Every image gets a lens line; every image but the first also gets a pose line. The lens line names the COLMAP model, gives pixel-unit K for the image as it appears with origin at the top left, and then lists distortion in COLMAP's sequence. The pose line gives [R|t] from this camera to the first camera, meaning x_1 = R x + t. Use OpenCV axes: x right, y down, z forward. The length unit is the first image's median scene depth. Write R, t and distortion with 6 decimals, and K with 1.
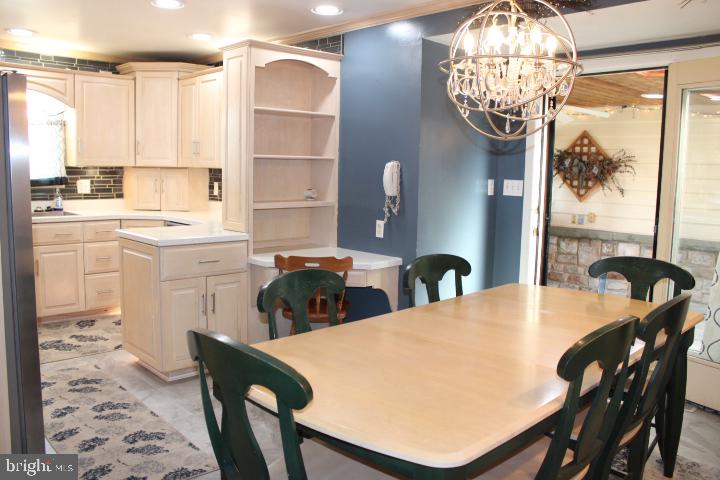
lens RADIAL K [[589.4, 0, 359.0], [0, 589.4, 238.8], [0, 0, 1]] dist [-0.120238, 0.008347]
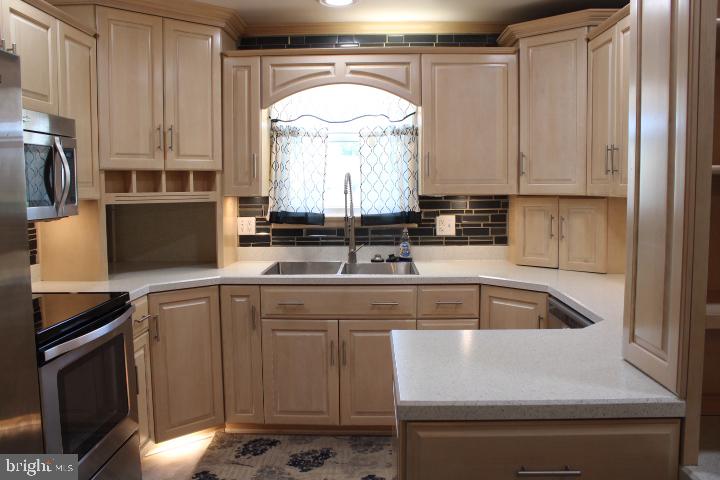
lens RADIAL K [[589.4, 0, 357.4], [0, 589.4, 236.4], [0, 0, 1]] dist [-0.120238, 0.008347]
pose [[0.699981, 0.029894, -0.713536, -0.067783], [-0.059729, 0.998074, -0.016779, -0.062376], [0.711660, 0.054364, 0.700418, 0.459175]]
